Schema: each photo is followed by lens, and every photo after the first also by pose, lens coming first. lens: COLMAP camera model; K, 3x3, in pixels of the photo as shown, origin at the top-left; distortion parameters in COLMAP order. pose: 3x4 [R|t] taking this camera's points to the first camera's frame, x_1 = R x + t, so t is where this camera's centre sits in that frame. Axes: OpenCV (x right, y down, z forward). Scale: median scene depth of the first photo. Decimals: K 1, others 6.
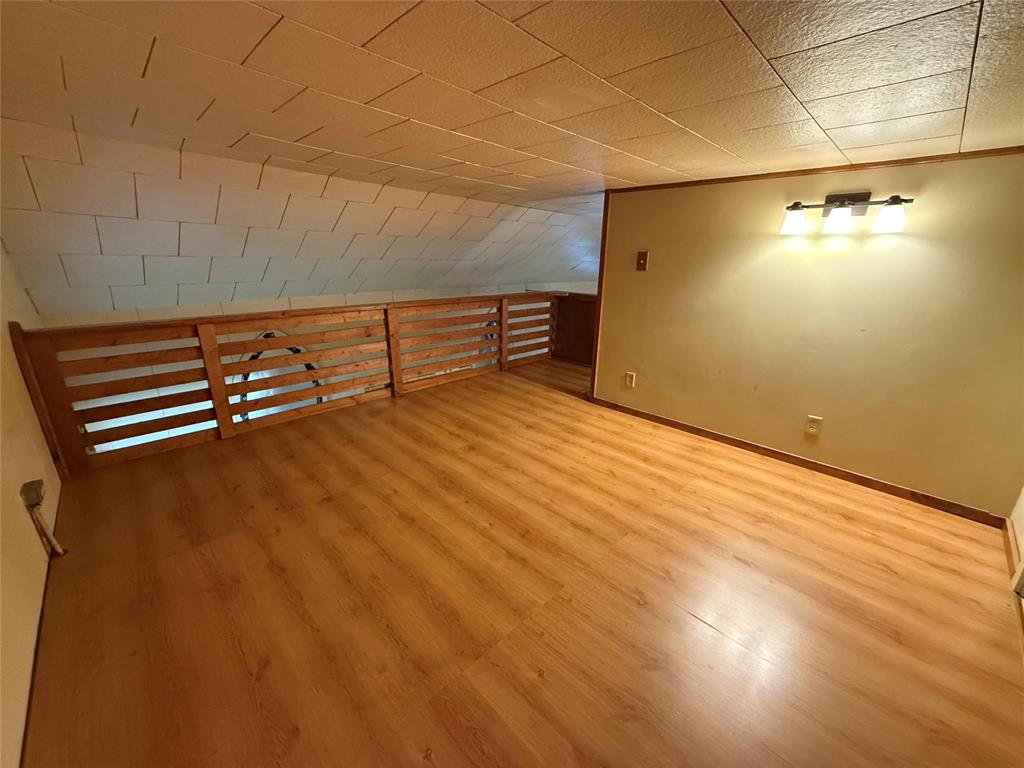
lens RADIAL K [[406.5, 0, 513.9], [0, 406.5, 386.7], [0, 0, 1]] dist [-0.000697, -0.000209]
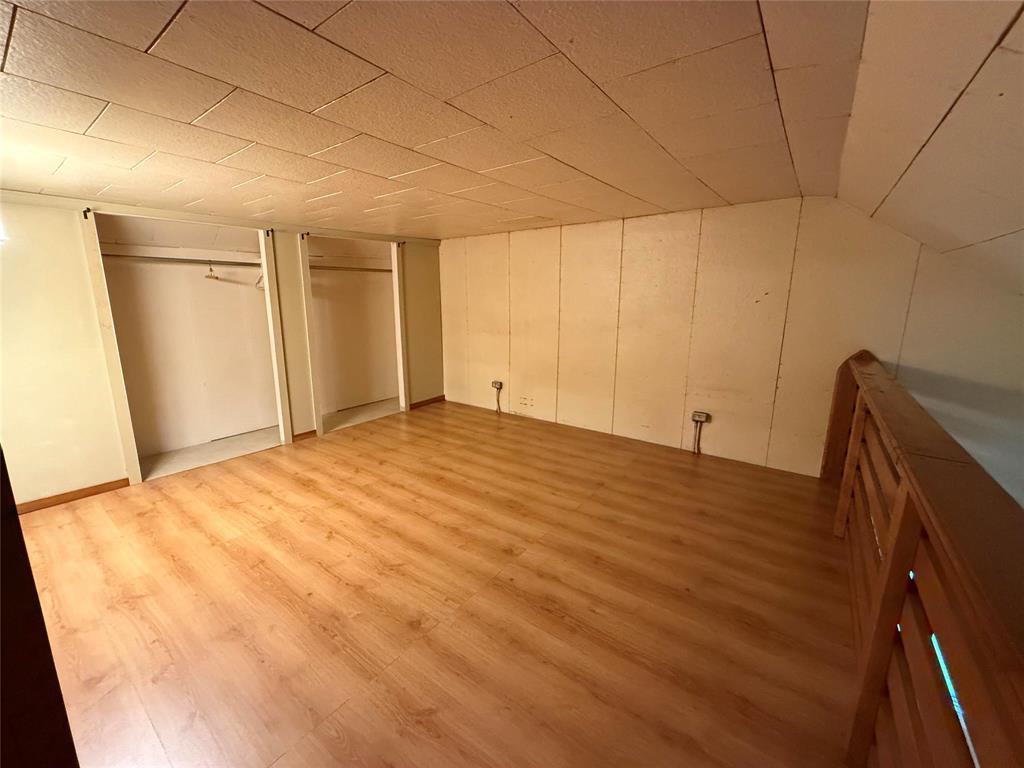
lens RADIAL K [[406.5, 0, 511.6], [0, 406.5, 382.2], [0, 0, 1]] dist [-0.000697, -0.000209]
pose [[-0.988368, 0.012526, -0.151562, -0.006777], [-0.062404, 0.875430, 0.479300, -0.512293], [0.138686, 0.483183, -0.864466, 1.689187]]
